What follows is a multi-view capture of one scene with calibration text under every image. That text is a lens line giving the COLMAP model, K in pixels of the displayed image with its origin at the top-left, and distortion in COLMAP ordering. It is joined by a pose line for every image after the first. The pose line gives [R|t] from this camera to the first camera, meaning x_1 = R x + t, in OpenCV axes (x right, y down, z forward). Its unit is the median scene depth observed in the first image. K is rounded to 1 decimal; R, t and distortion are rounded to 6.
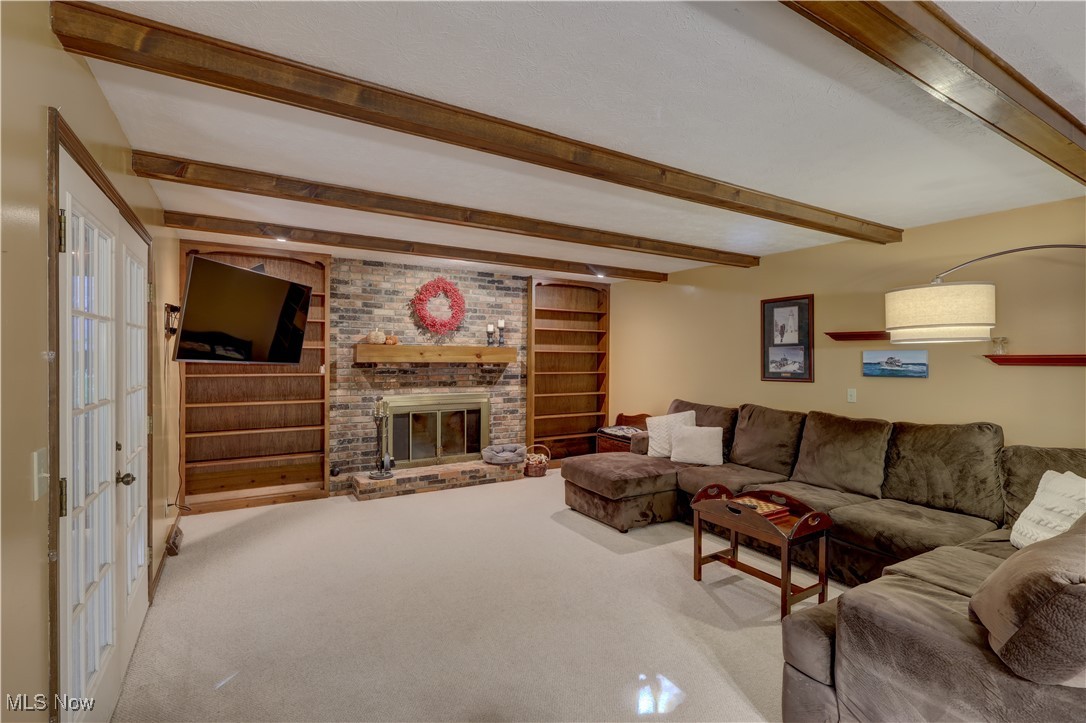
lens RADIAL K [[501.5, 0, 541.4], [0, 501.5, 358.3], [0, 0, 1]] dist [-0.005092, 0.000420]
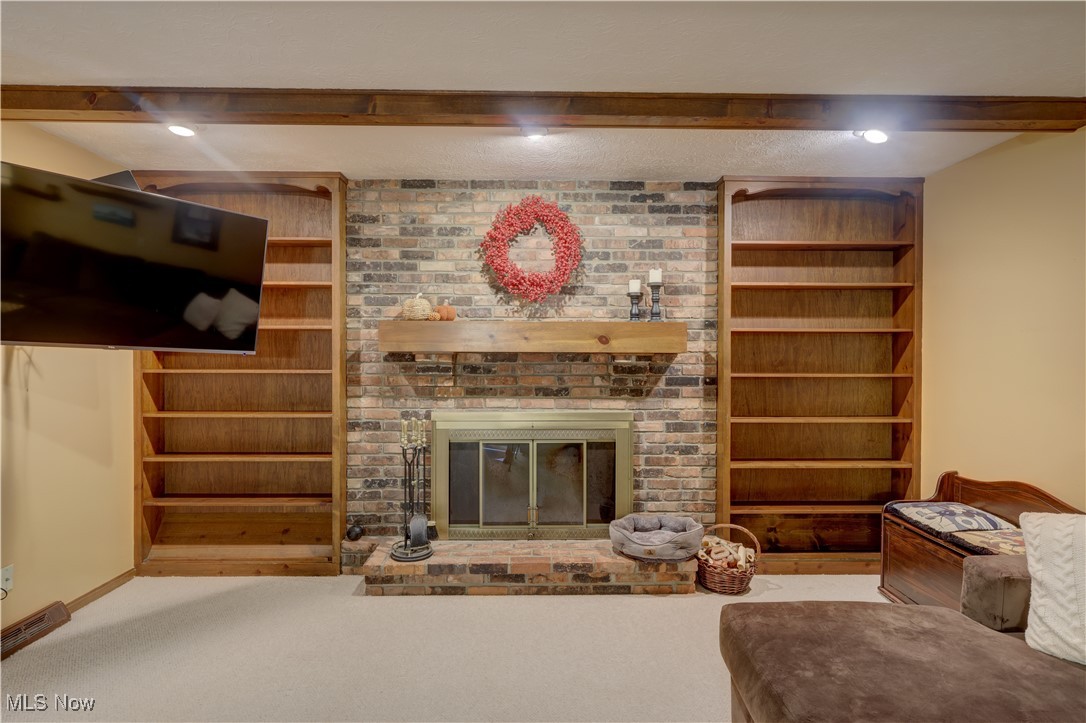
lens RADIAL K [[555.1, 0, 543.8], [0, 555.1, 358.9], [0, 0, 1]] dist [0.000047, 0.000078]
pose [[0.864806, -0.001850, -0.502103, 0.108939], [0.001871, 0.999998, -0.000461, 0.015133], [0.502103, -0.000541, 0.864808, 0.473729]]
